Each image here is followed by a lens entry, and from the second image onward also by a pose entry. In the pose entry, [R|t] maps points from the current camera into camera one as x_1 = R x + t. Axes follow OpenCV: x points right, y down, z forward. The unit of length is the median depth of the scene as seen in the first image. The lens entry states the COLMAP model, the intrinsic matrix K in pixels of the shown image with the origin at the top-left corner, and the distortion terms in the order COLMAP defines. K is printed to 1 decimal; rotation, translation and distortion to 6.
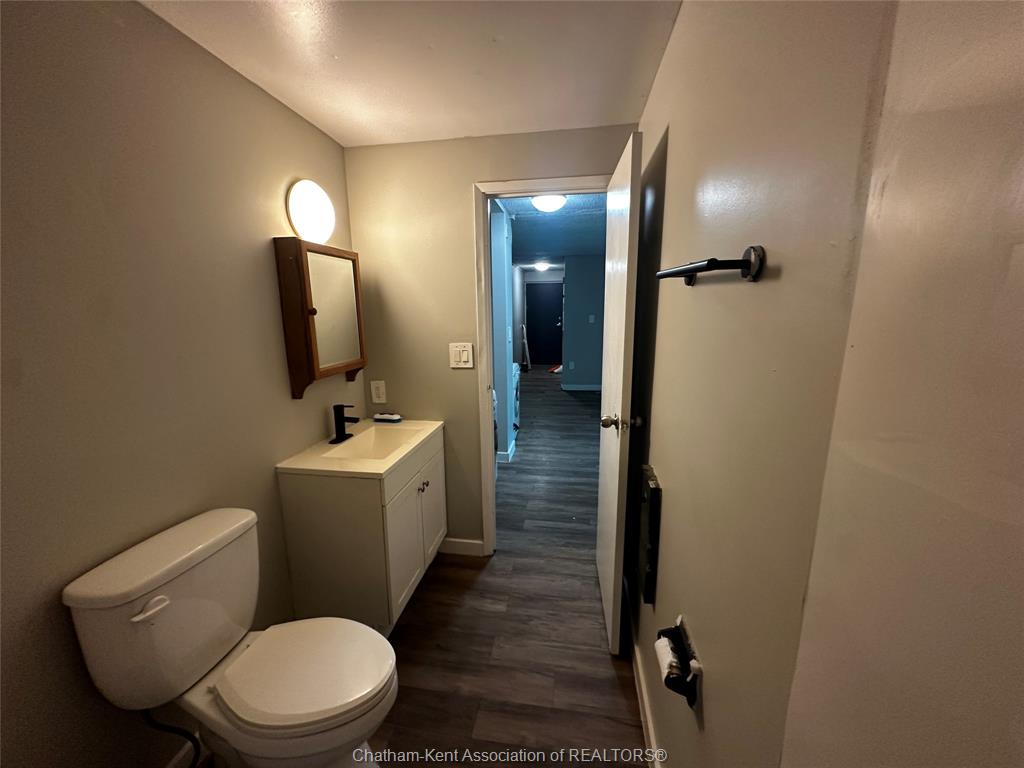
lens RADIAL K [[408.7, 0, 512.0], [0, 408.7, 384.0], [0, 0, 1]] dist [0.001969, 0.000082]
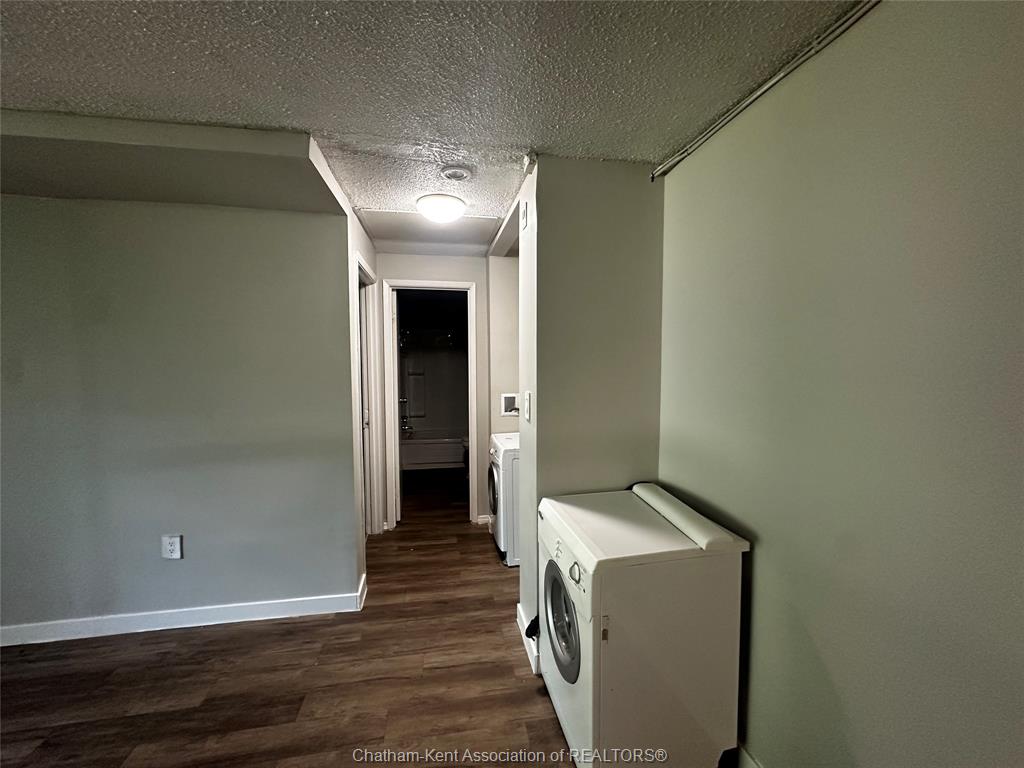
lens RADIAL K [[408.7, 0, 512.0], [0, 408.7, 384.0], [0, 0, 1]] dist [0.001969, 0.000082]
pose [[-0.945649, 0.034169, -0.323390, 0.371670], [-0.045681, 0.970646, 0.236136, -0.567457], [0.321965, 0.238075, -0.916329, 3.092826]]
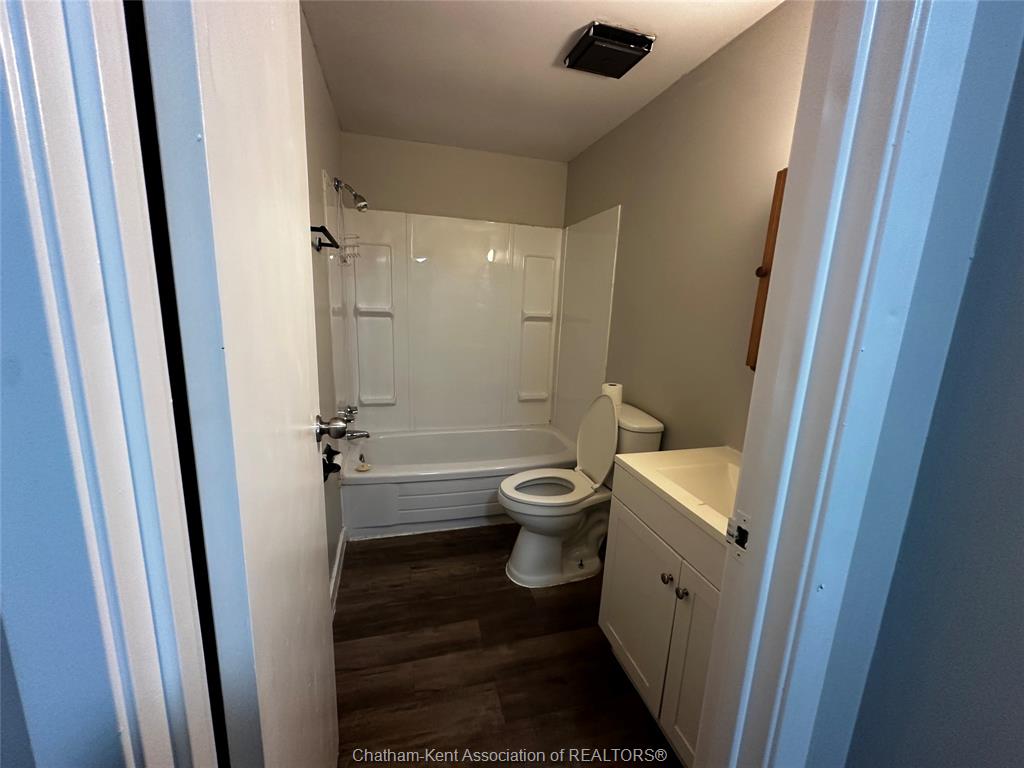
lens RADIAL K [[408.7, 0, 512.0], [0, 408.7, 384.0], [0, 0, 1]] dist [0.001969, 0.000082]
pose [[-0.909790, 0.054348, -0.411496, 0.204306], [-0.108750, 0.925546, 0.362681, -0.185626], [0.400570, 0.374713, -0.836142, 1.337087]]
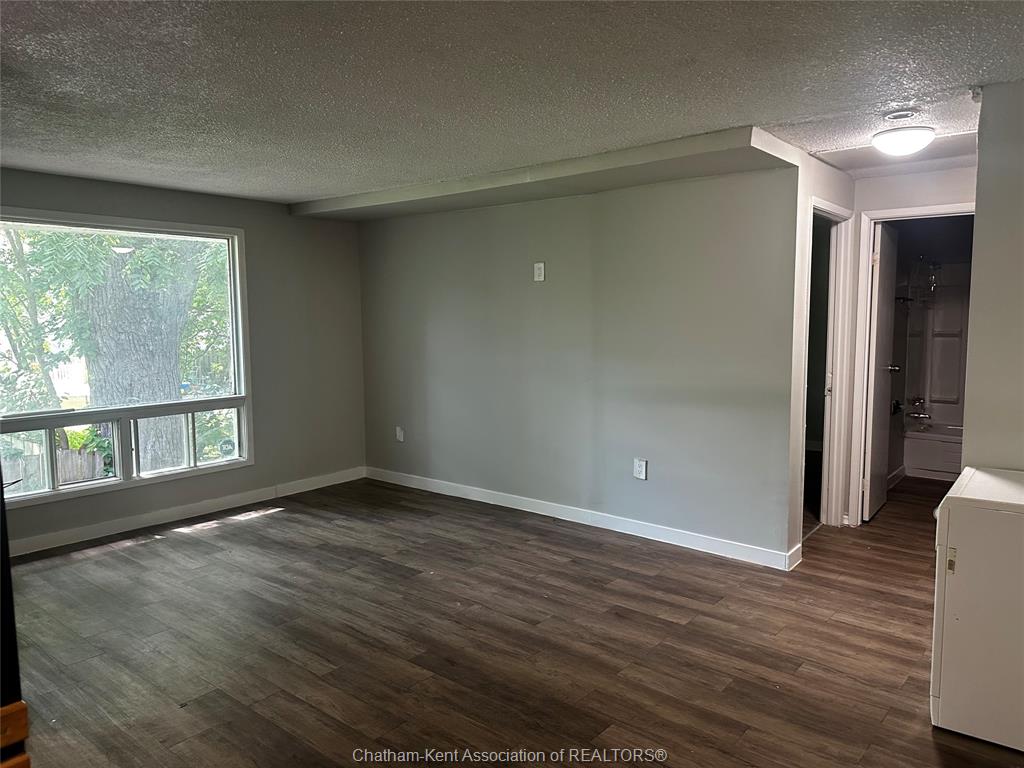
lens RADIAL K [[718.0, 0, 512.0], [0, 718.0, 384.0], [0, 0, 1]] dist [0.080217, -0.101639]
pose [[-0.859093, -0.035541, 0.510584, 0.041584], [0.107271, 0.962927, 0.247518, -0.746085], [-0.500452, 0.267412, -0.823431, 4.033550]]
